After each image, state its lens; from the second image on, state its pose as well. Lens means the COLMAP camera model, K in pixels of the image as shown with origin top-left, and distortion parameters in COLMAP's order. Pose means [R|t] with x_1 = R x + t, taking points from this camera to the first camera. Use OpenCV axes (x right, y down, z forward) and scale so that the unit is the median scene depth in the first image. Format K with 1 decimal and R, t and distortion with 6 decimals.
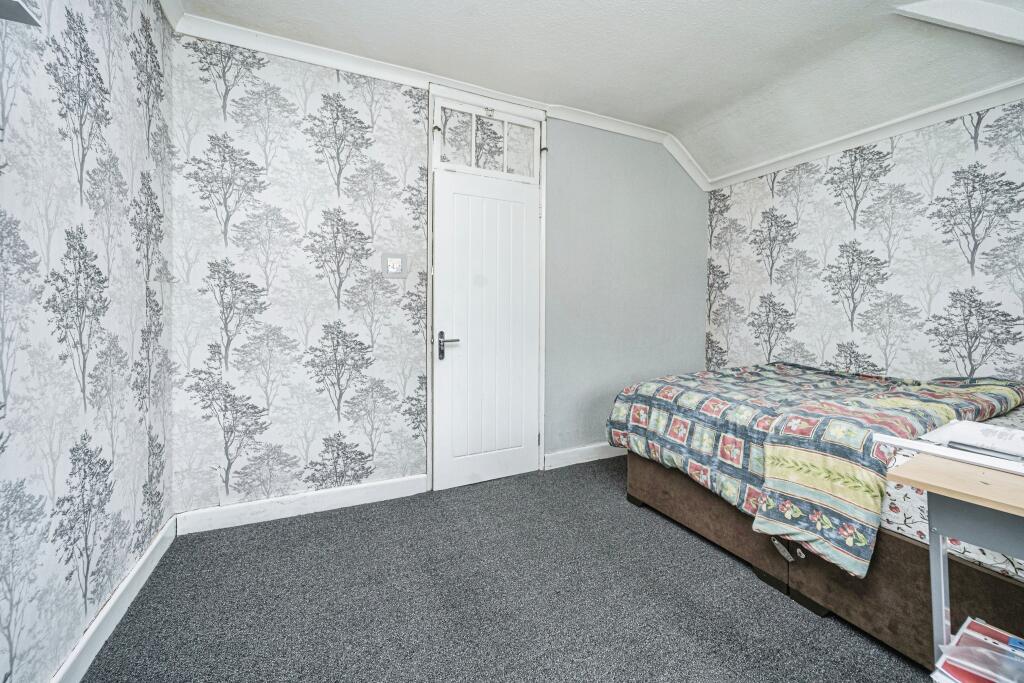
lens RADIAL K [[421.1, 0, 511.0], [0, 421.1, 323.0], [0, 0, 1]] dist [0.000334, -0.000245]
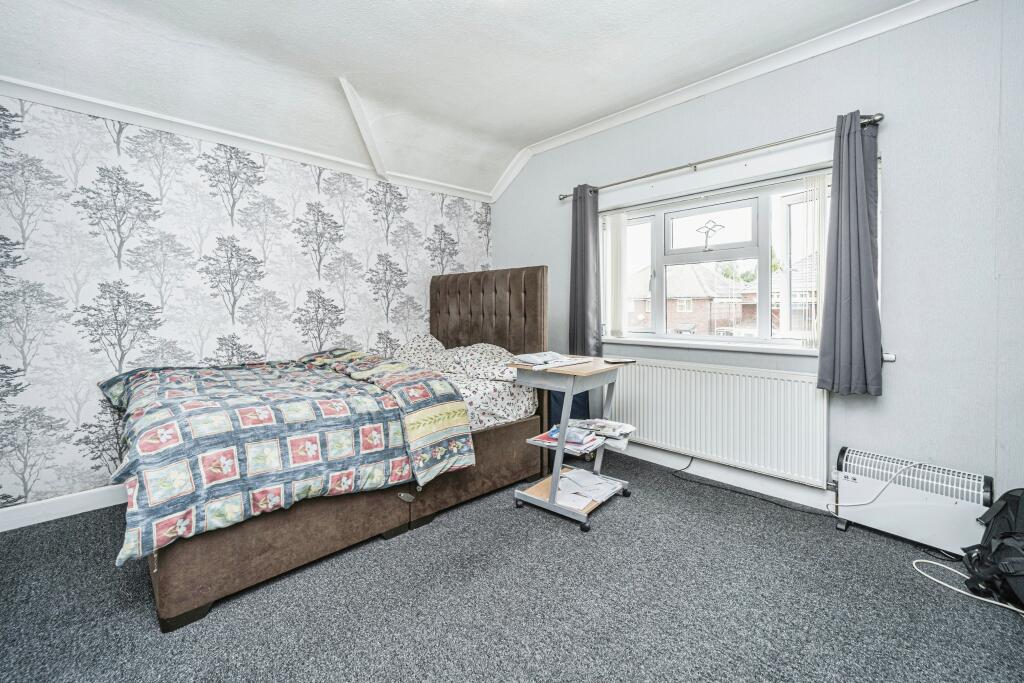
lens RADIAL K [[421.1, 0, 511.0], [0, 421.1, 323.0], [0, 0, 1]] dist [0.000334, -0.000245]
pose [[-0.330734, -0.037564, 0.942976, -0.499045], [0.022129, 0.998624, 0.047542, -0.022037], [-0.943464, 0.036591, -0.329448, 0.897859]]
